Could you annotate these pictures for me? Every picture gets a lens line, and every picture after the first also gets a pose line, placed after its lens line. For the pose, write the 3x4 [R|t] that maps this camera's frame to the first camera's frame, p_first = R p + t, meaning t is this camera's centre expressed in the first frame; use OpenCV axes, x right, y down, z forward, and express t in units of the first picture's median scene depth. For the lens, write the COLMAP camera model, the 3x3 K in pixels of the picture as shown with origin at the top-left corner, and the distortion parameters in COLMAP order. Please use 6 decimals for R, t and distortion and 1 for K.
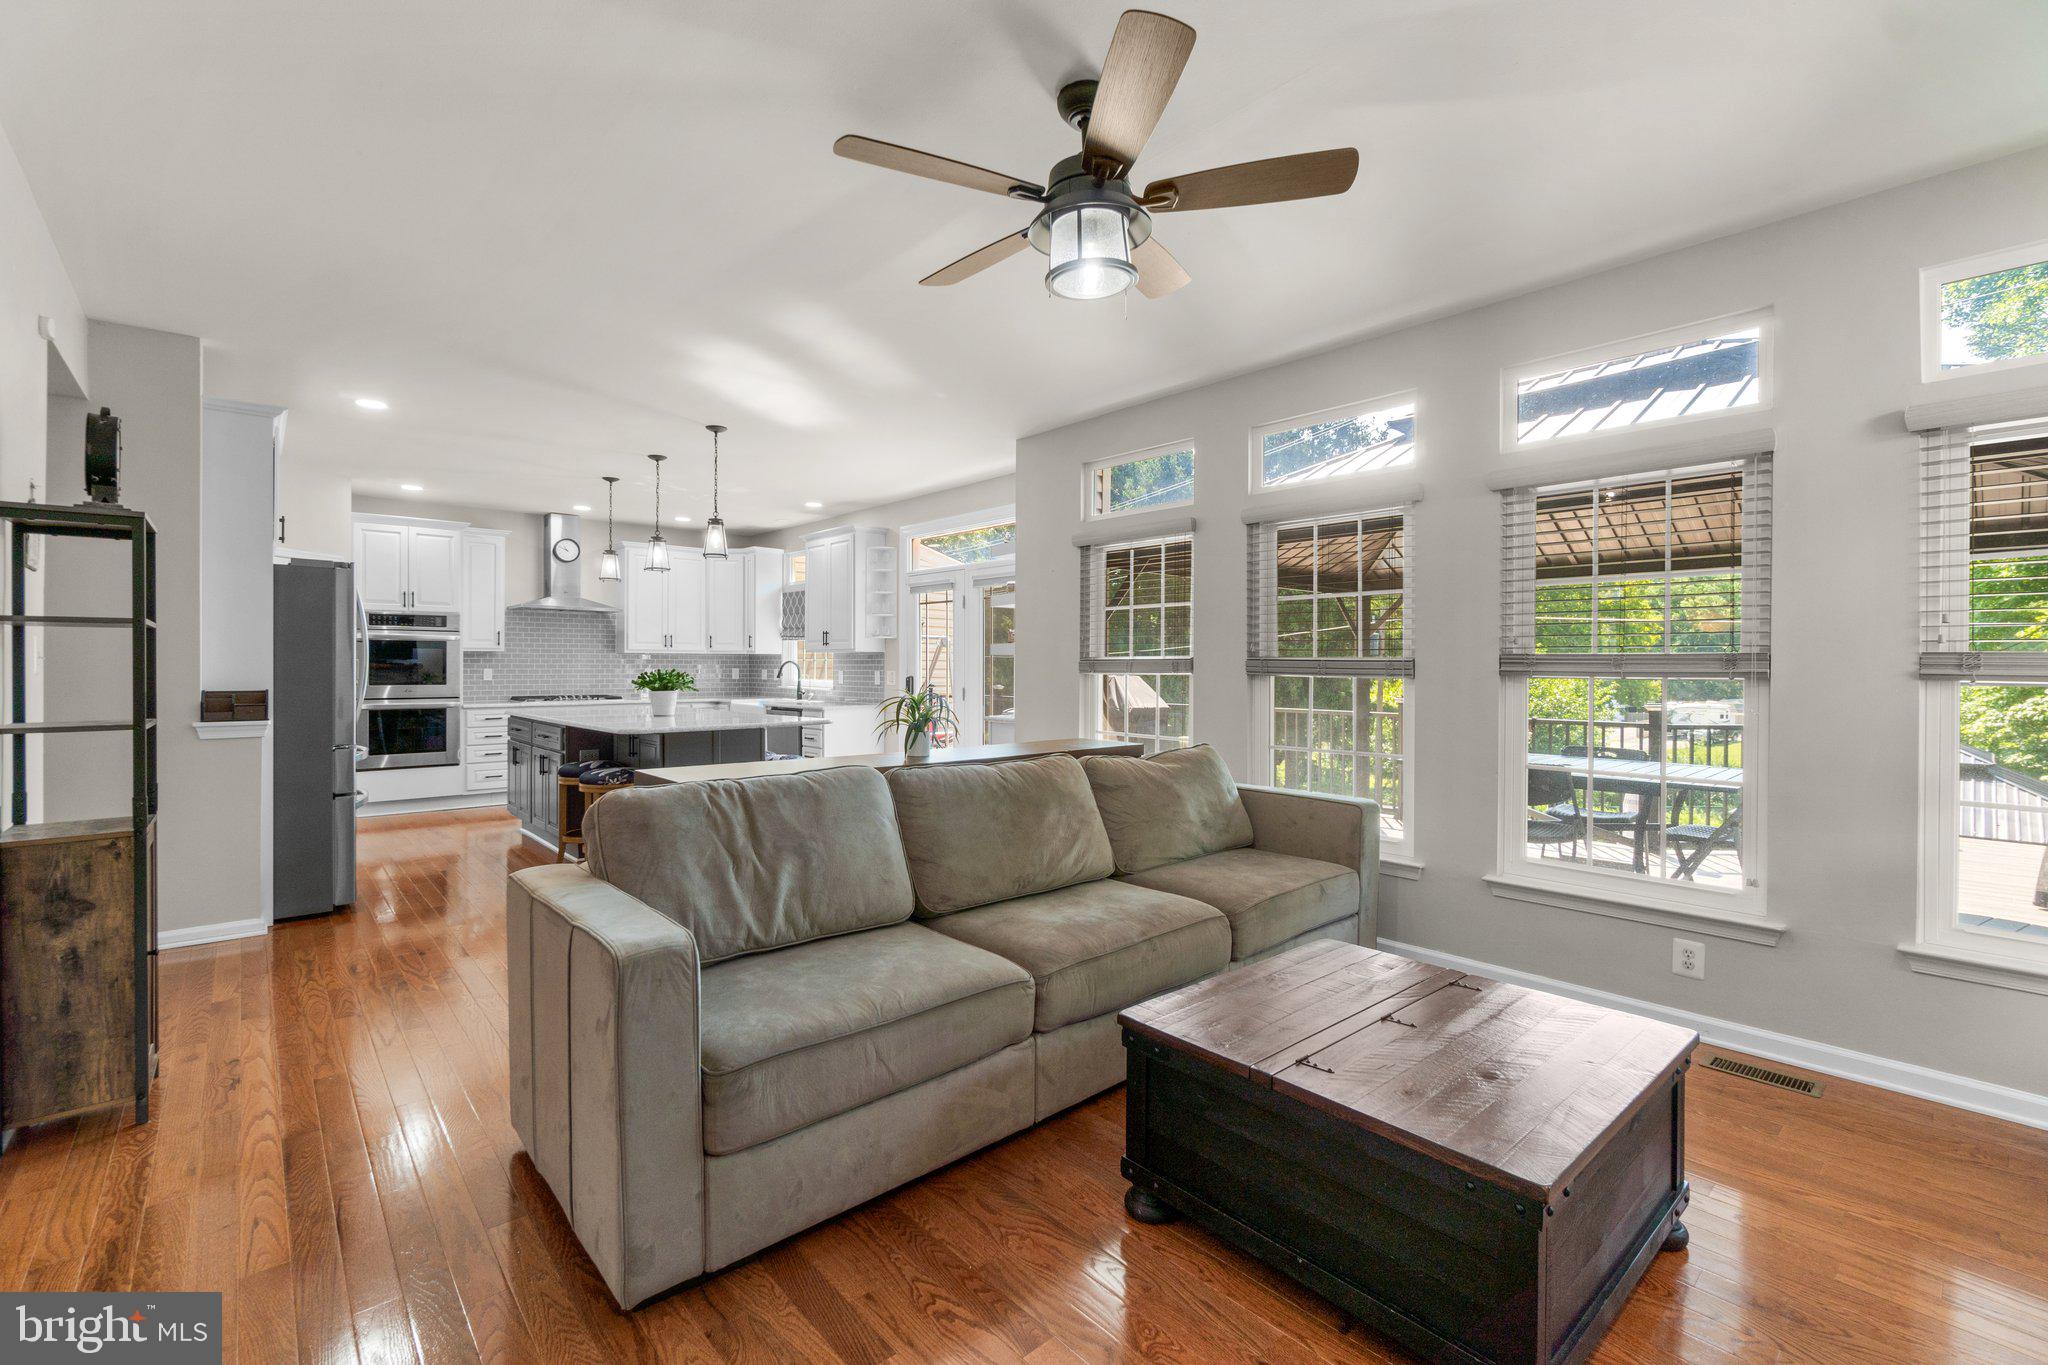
lens RADIAL K [[878.2, 0, 1017.2], [0, 878.2, 673.5], [0, 0, 1]] dist [-0.012584, 0.005277]
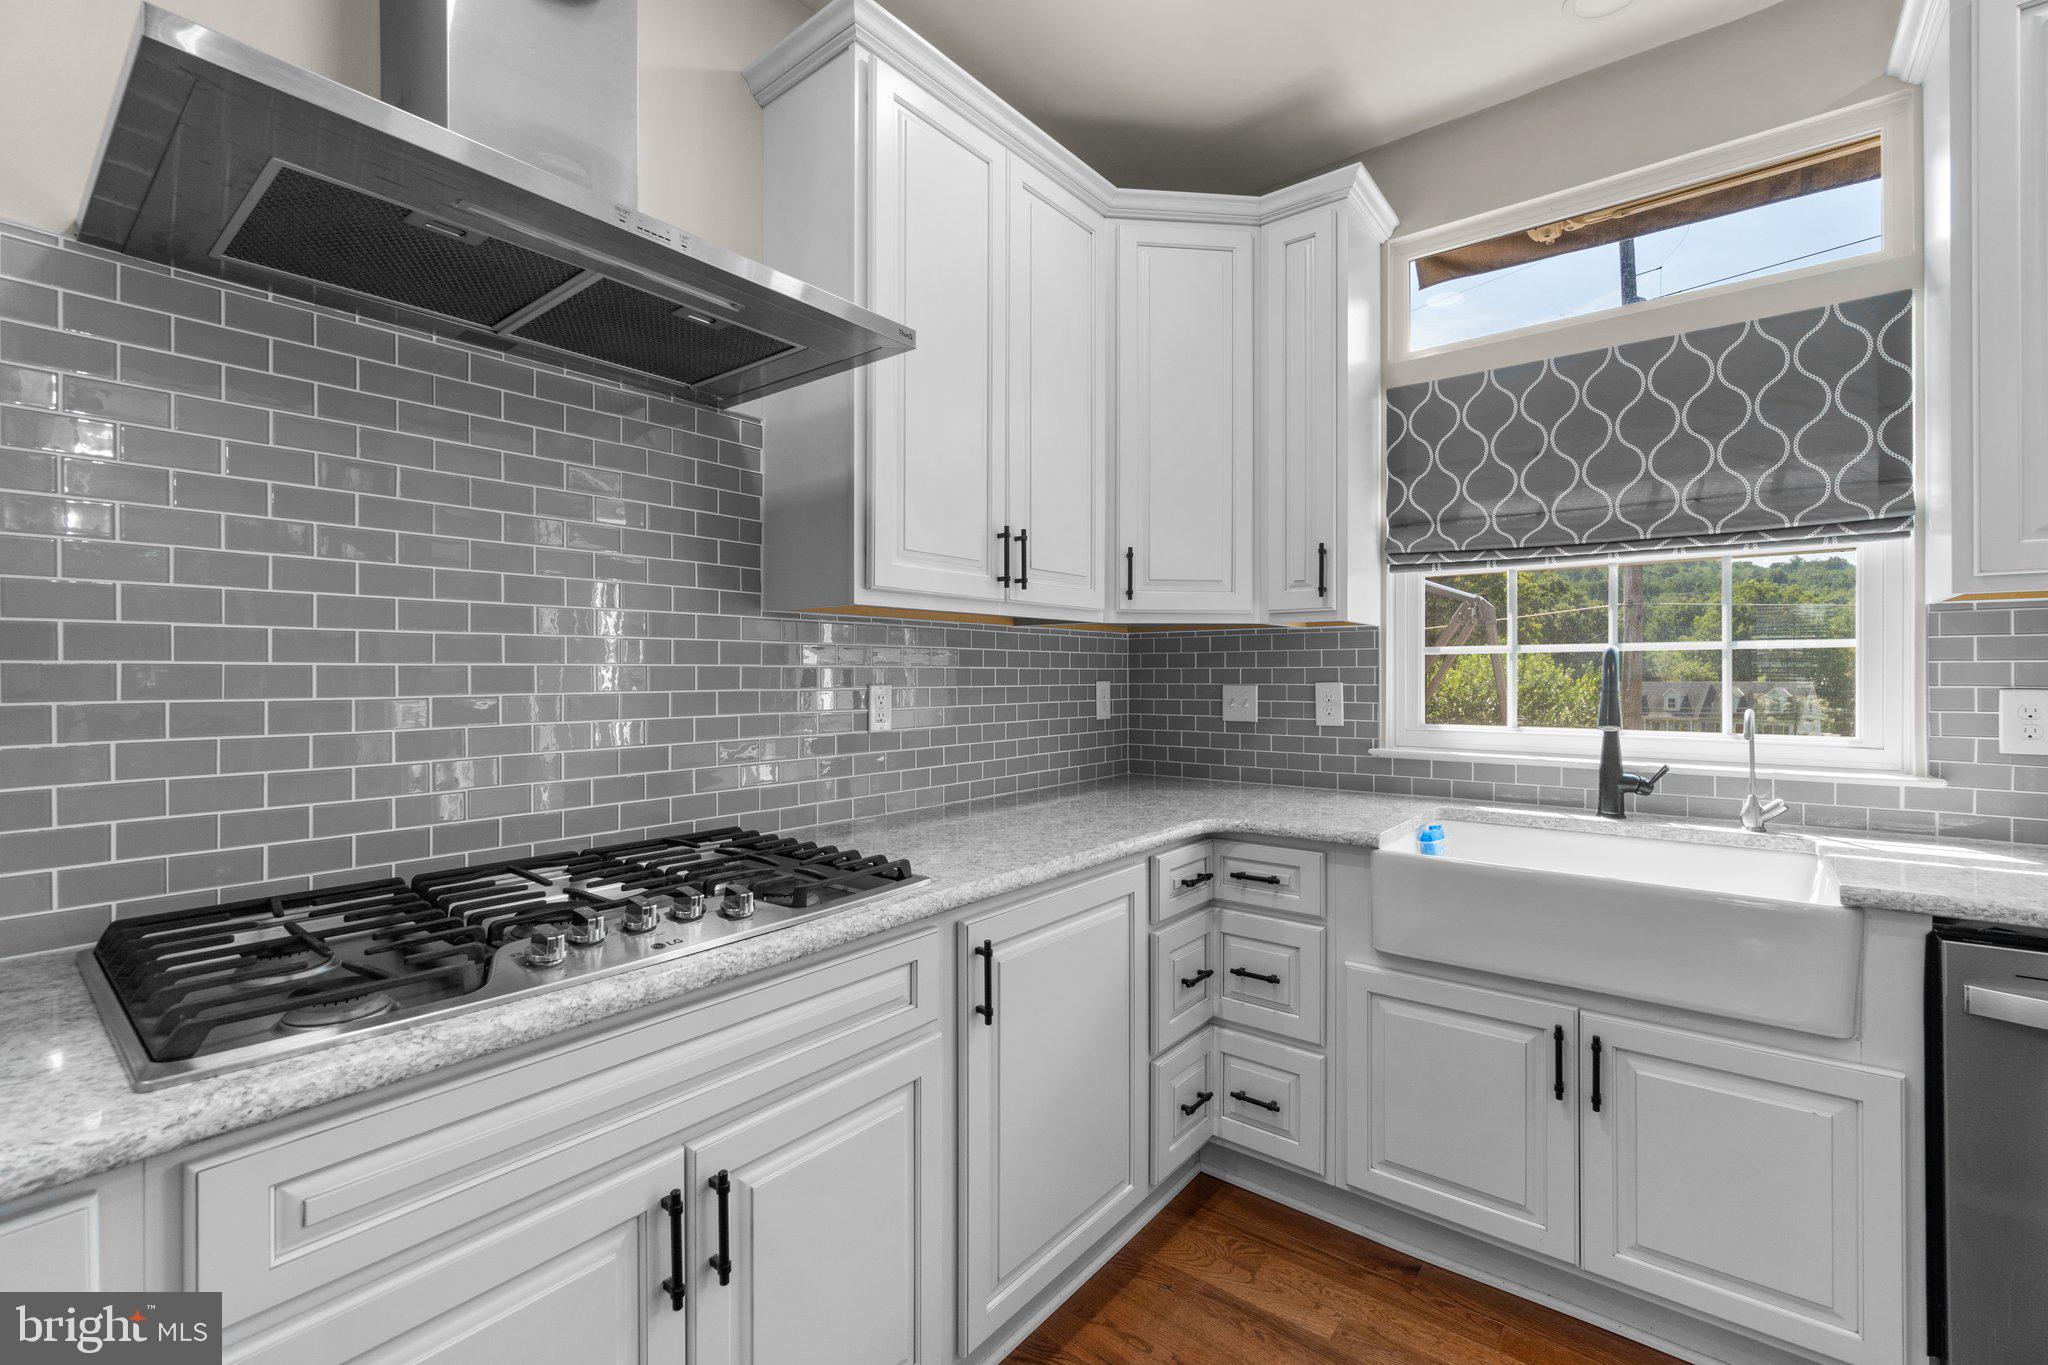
lens RADIAL K [[878.2, 0, 1017.2], [0, 878.2, 673.5], [0, 0, 1]] dist [-0.012584, 0.005277]
pose [[0.986235, -0.007125, 0.165197, -0.491931], [0.009004, 0.999903, -0.010629, -0.006985], [-0.165105, 0.011970, 0.986203, 0.893461]]
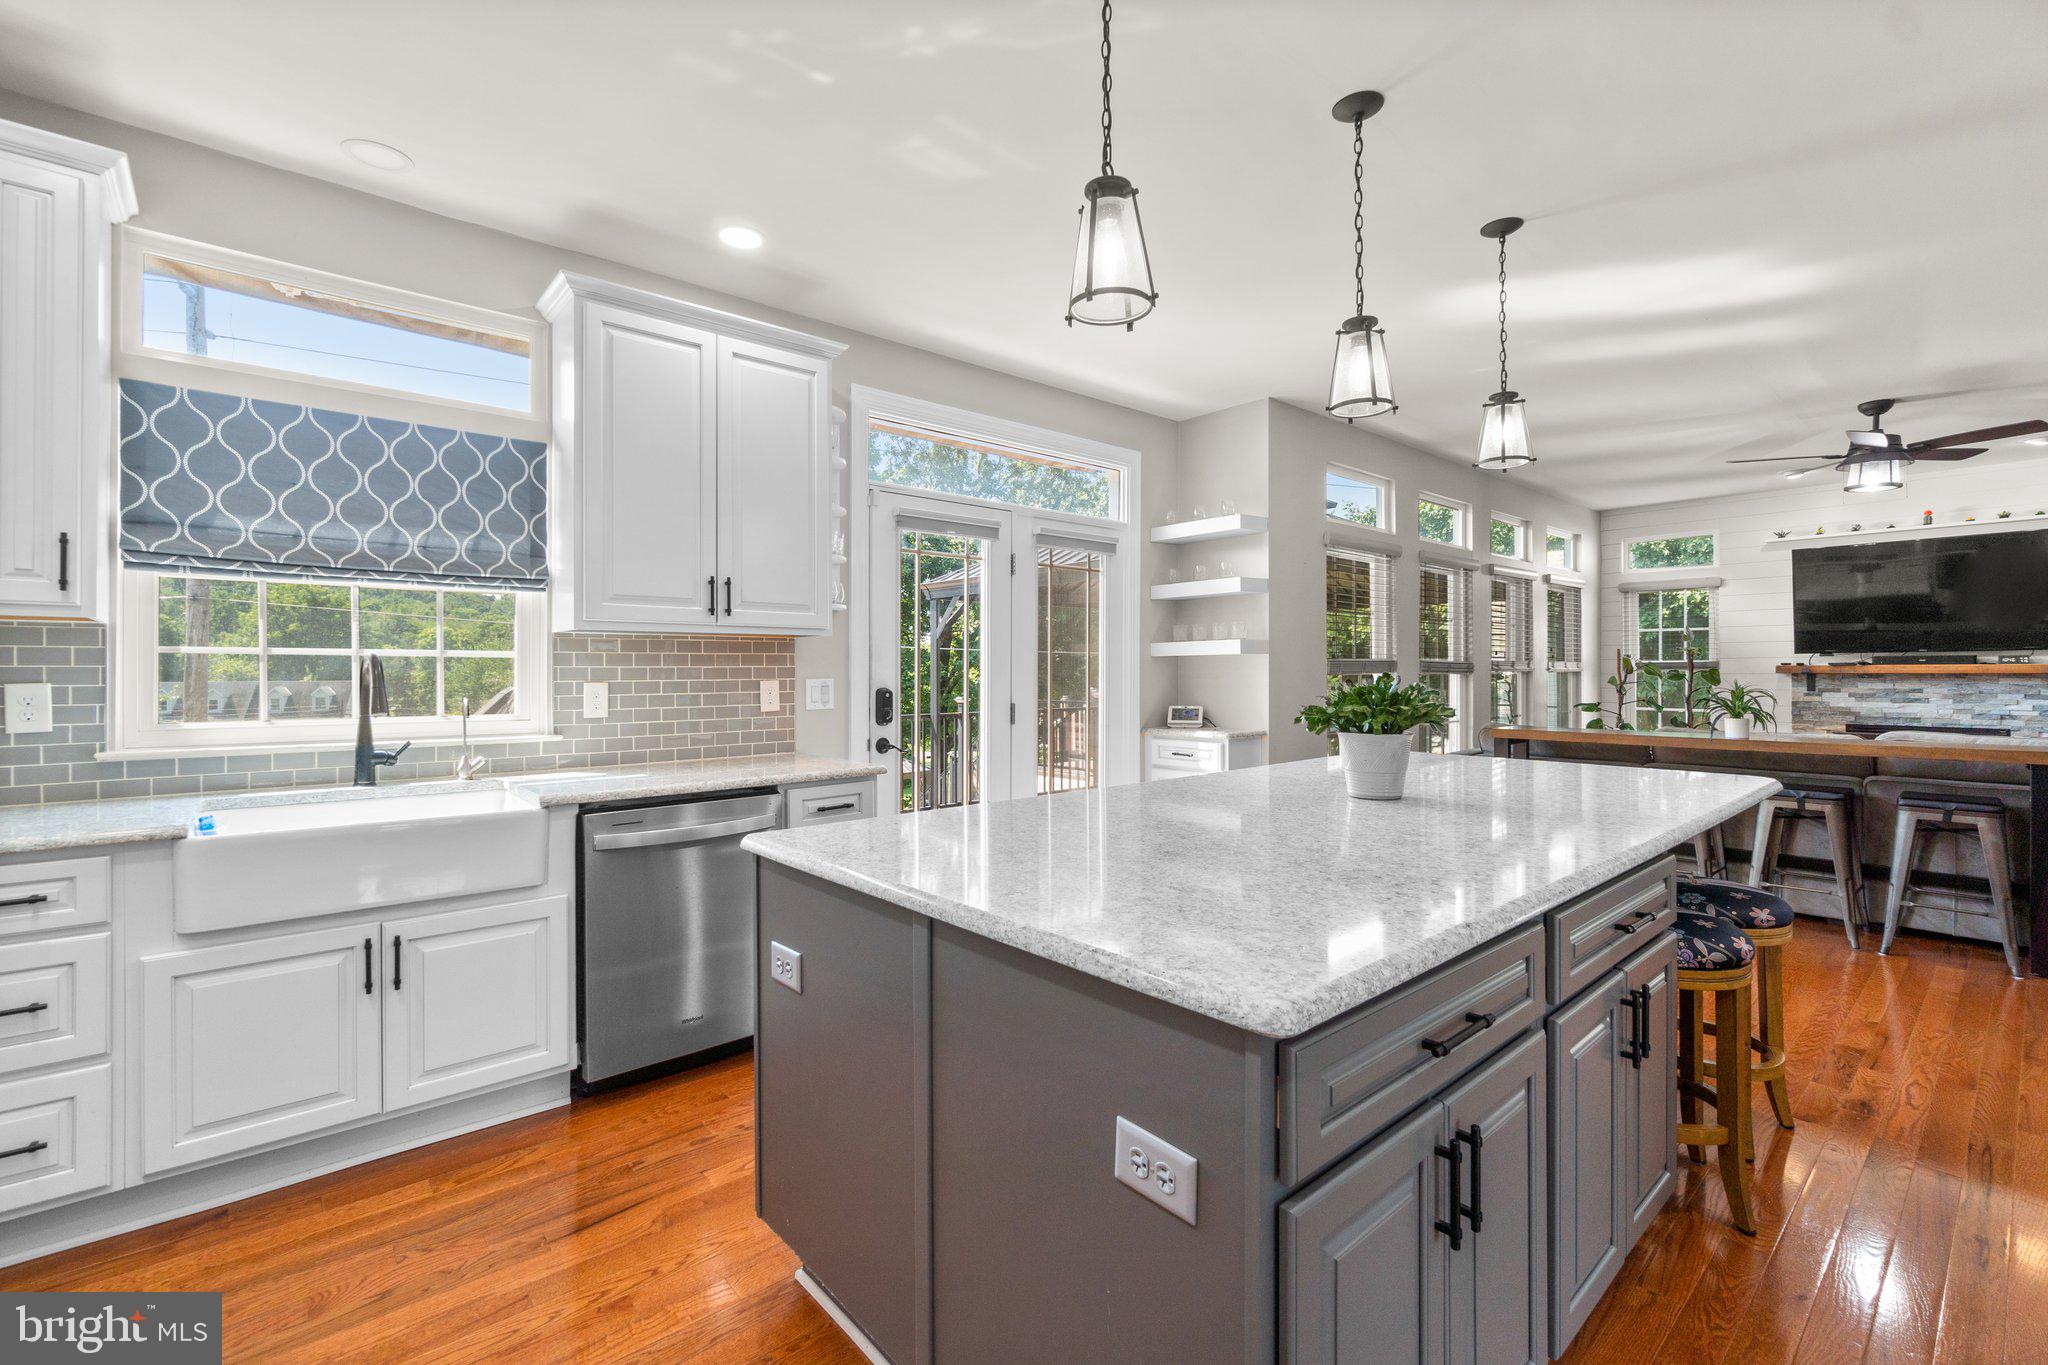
lens RADIAL K [[878.2, 0, 1017.2], [0, 878.2, 673.5], [0, 0, 1]] dist [-0.012584, 0.005277]
pose [[0.016524, -0.007711, 0.999834, -0.597174], [0.011830, 0.999902, 0.007516, -0.007670], [-0.999793, 0.011704, 0.016614, 0.868664]]
